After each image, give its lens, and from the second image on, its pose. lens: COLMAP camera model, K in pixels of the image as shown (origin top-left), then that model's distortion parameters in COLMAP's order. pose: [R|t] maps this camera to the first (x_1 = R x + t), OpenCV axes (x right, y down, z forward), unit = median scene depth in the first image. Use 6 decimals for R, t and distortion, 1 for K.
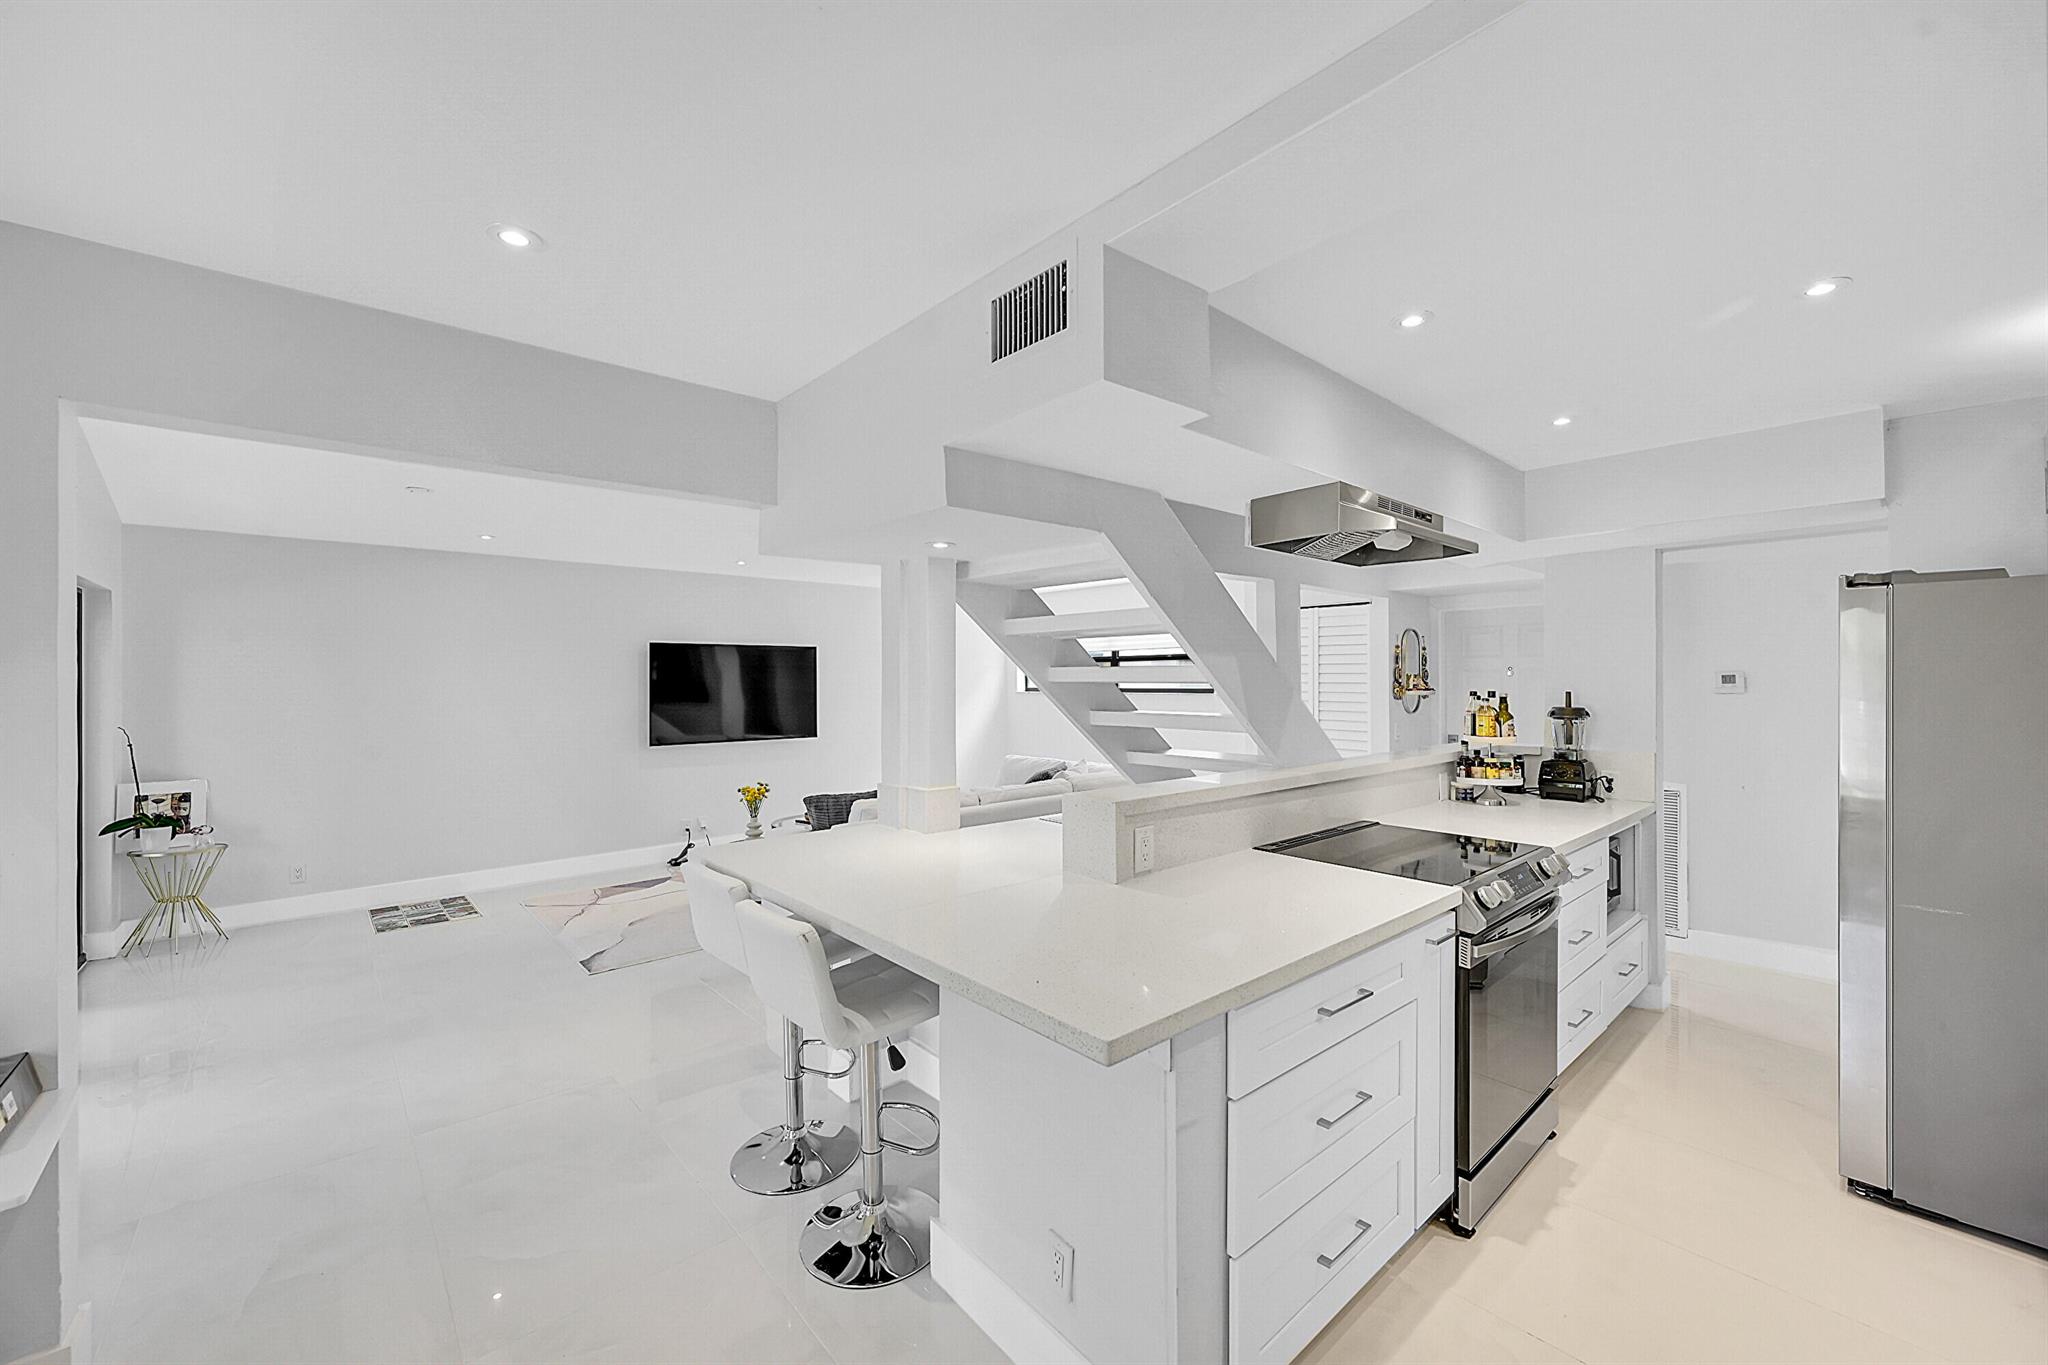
lens RADIAL K [[804.3, 0, 1030.0], [0, 804.3, 681.1], [0, 0, 1]] dist [-0.000731, 0.000083]
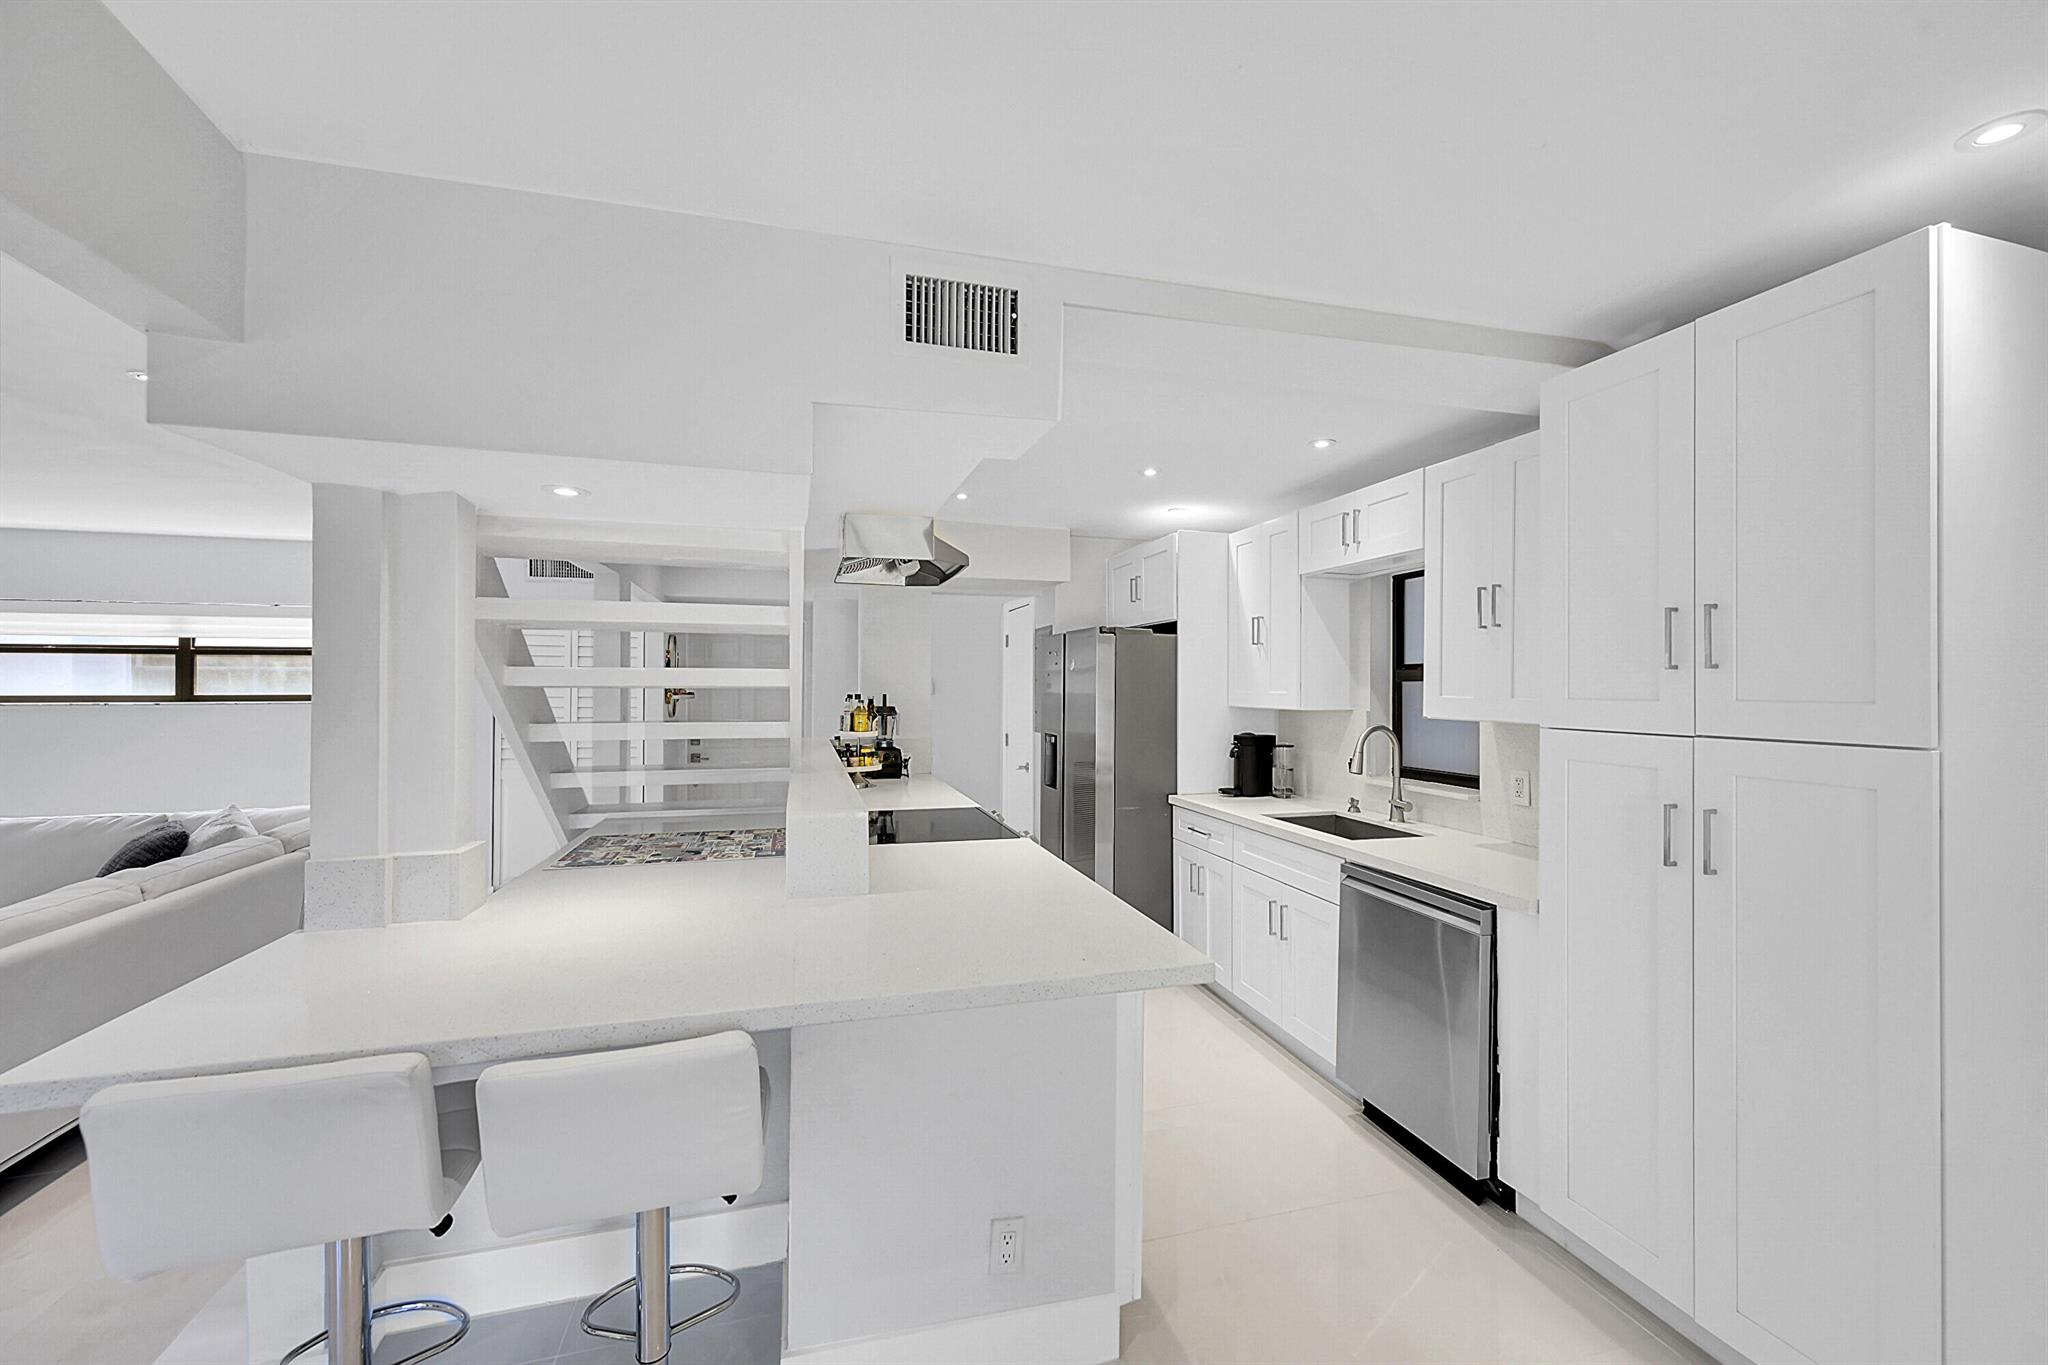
lens RADIAL K [[804.3, 0, 1027.8], [0, 804.3, 681.4], [0, 0, 1]] dist [-0.000731, 0.000083]
pose [[0.433616, 0.007081, 0.901070, -0.414628], [-0.002740, 0.999975, -0.006540, -0.000092], [-0.901093, 0.000367, 0.433625, 0.242512]]
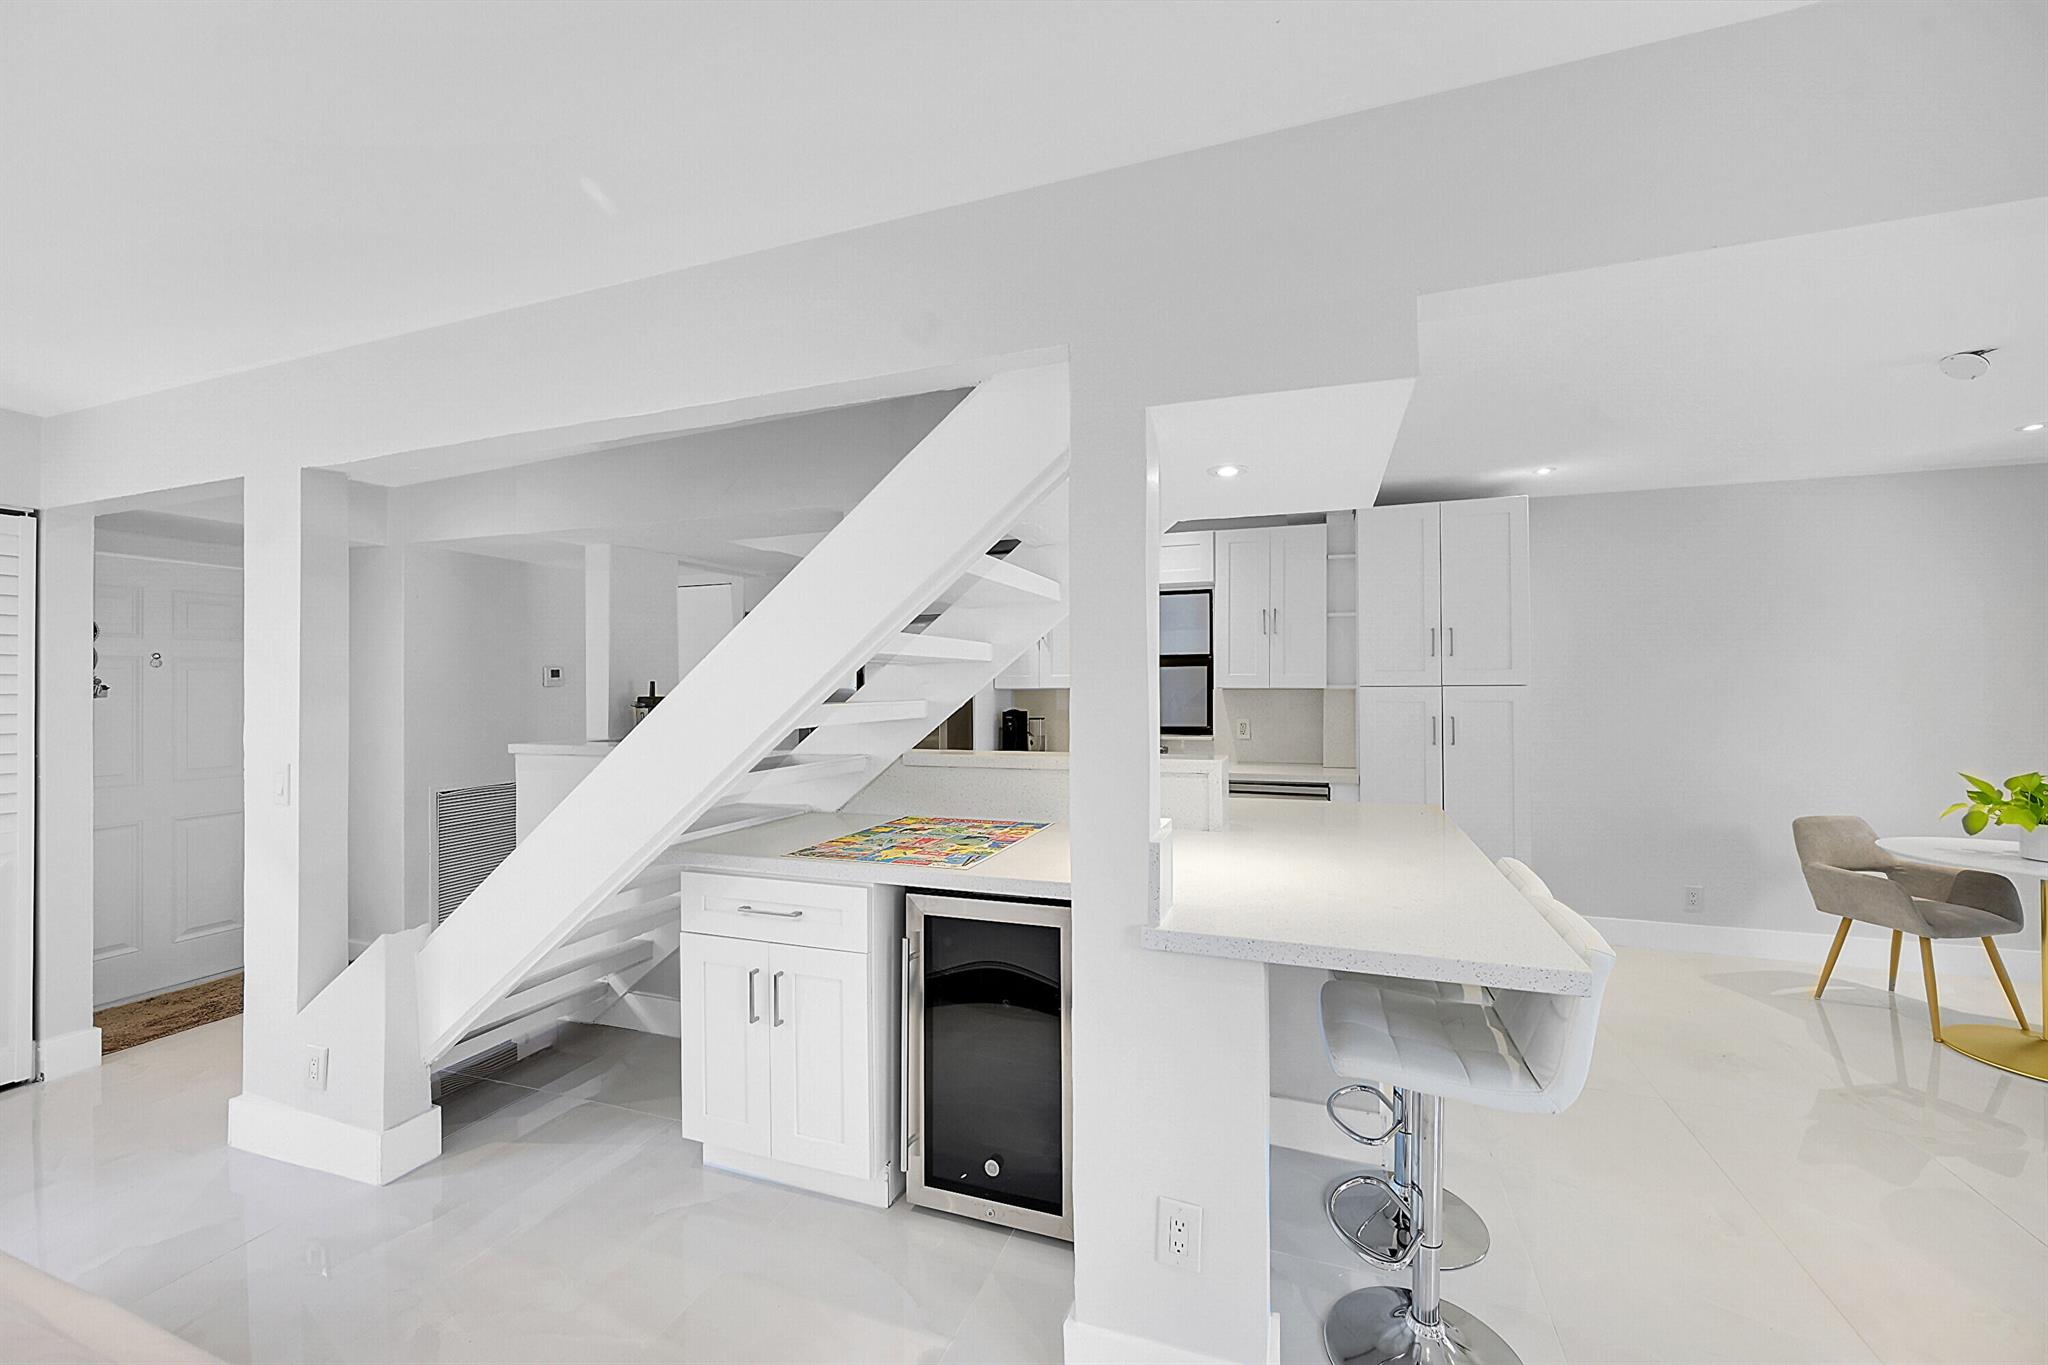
lens RADIAL K [[804.3, 0, 1035.4], [0, 804.3, 686.3], [0, 0, 1]] dist [-0.000731, 0.000083]
pose [[-0.477256, 0.003438, 0.878758, -0.508628], [0.007784, 0.999970, 0.000315, 0.024396], [-0.878730, 0.006991, -0.477268, 1.117655]]
